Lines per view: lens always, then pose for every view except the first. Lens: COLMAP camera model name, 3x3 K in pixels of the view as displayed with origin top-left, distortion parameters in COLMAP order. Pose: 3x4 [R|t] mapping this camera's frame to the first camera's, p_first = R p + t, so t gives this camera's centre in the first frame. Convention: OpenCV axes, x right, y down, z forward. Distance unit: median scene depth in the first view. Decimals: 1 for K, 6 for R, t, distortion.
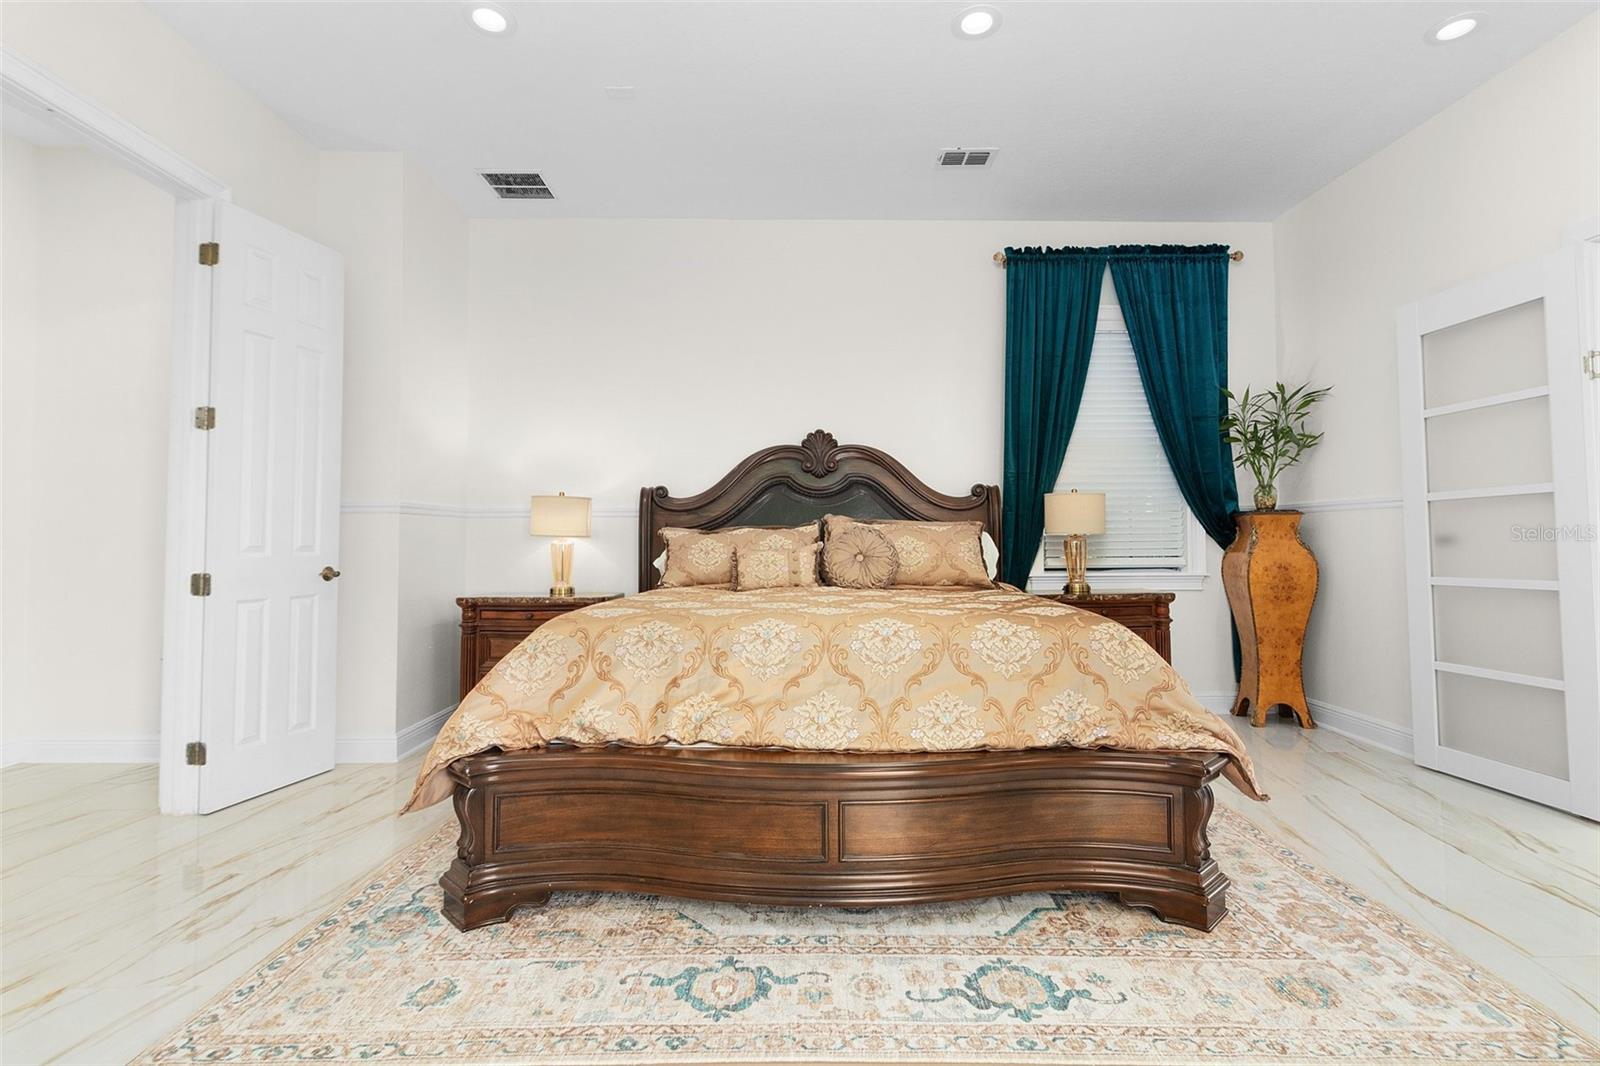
lens RADIAL K [[750.5, 0, 811.9], [0, 750.5, 517.0], [0, 0, 1]] dist [0.004339, -0.000169]
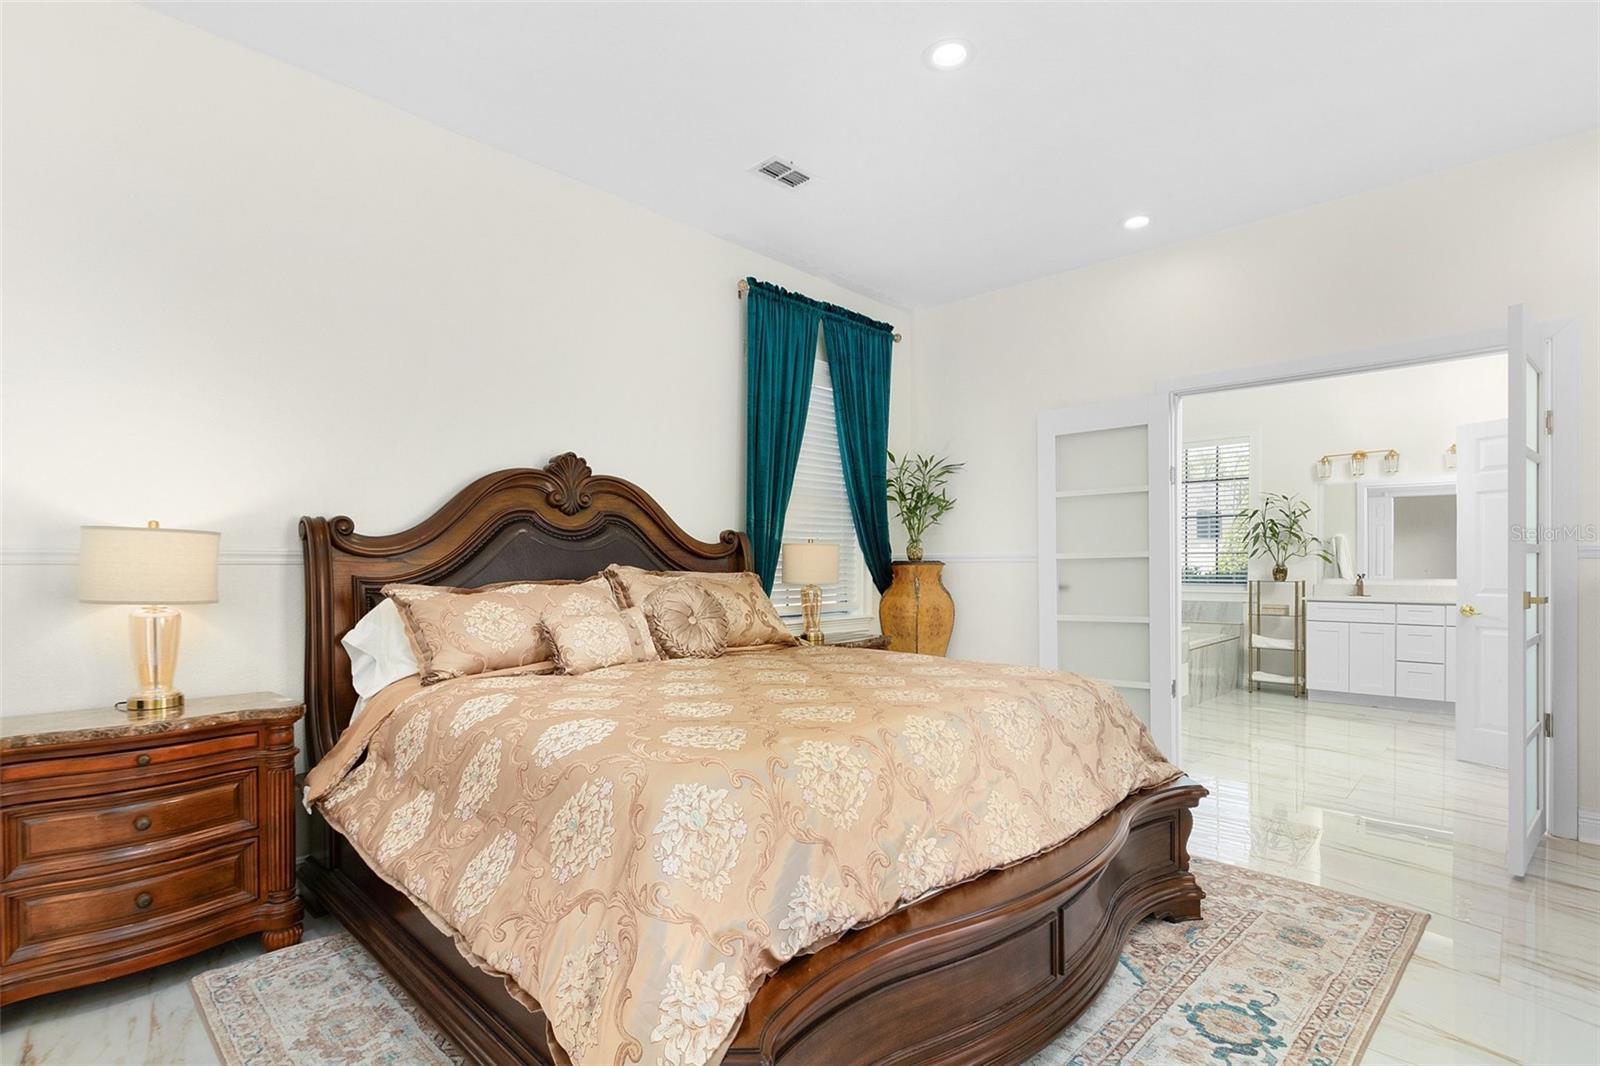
lens RADIAL K [[772.7, 0, 799.7], [0, 772.7, 577.6], [0, 0, 1]] dist [0.001804, 0.001388]
pose [[0.705636, -0.009572, 0.708509, -0.446648], [-0.021282, 0.999171, 0.034695, -0.023834], [-0.708254, -0.039561, 0.704848, 0.310807]]
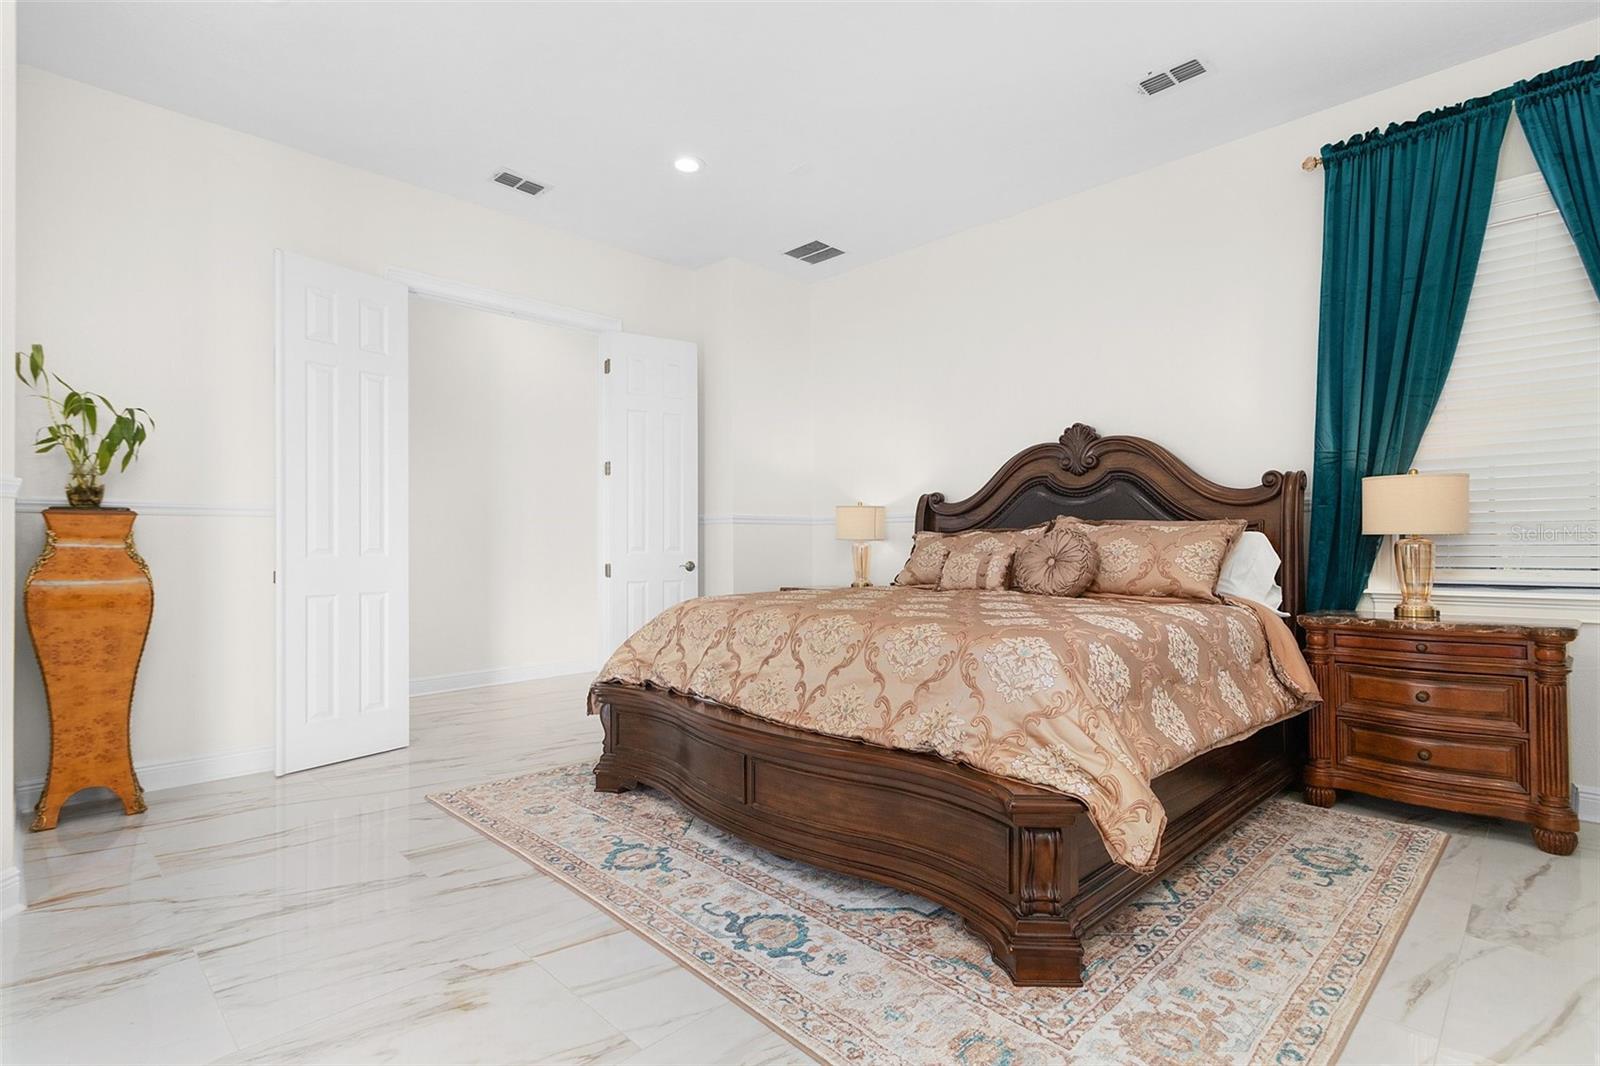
lens RADIAL K [[772.7, 0, 803.5], [0, 772.7, 545.1], [0, 0, 1]] dist [0.001804, 0.001388]
pose [[0.694366, 0.001832, -0.719620, 0.531218], [0.023467, 0.999407, 0.025187, 0.001809], [0.719239, -0.034377, 0.693912, 0.107443]]
